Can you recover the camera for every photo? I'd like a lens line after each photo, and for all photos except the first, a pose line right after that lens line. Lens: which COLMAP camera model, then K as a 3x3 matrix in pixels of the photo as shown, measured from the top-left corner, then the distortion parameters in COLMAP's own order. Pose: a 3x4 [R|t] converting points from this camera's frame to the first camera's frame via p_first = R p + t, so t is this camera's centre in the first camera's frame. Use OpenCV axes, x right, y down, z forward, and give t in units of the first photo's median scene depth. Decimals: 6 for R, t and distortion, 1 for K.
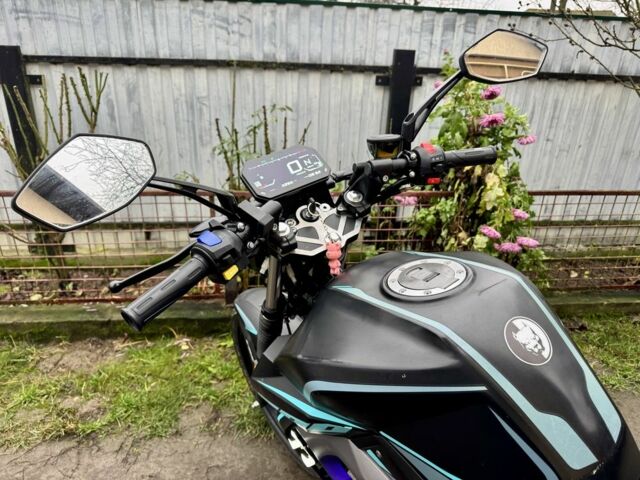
lens RADIAL K [[473.8, 0, 320.1], [0, 473.8, 238.1], [0, 0, 1]] dist [0.037397, -0.006617]
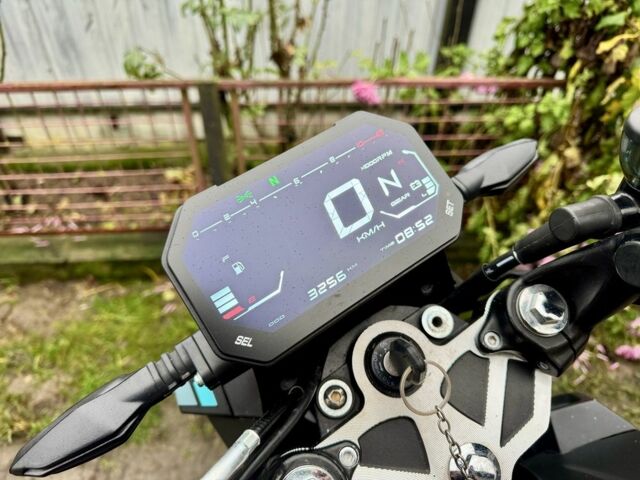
lens RADIAL K [[488.3, 0, 319.4], [0, 488.3, 244.0], [0, 0, 1]] dist [-0.007884, 0.001263]
pose [[0.999649, 0.009882, -0.024576, -0.028710], [-0.001472, 0.947092, 0.320960, -0.100808], [0.026447, -0.320811, 0.946774, 0.313027]]
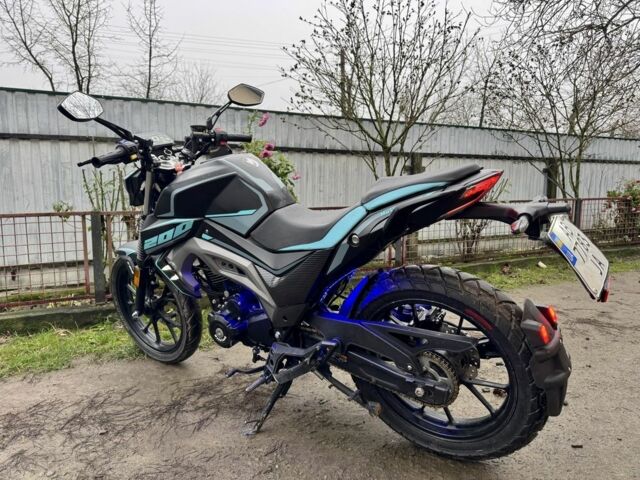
lens RADIAL K [[473.8, 0, 321.4], [0, 473.8, 239.1], [0, 0, 1]] dist [0.037397, -0.006617]
pose [[0.940769, -0.069401, 0.331869, -0.043979], [0.151380, 0.961824, -0.227988, 0.404806], [-0.303377, 0.264723, 0.915360, -0.481535]]
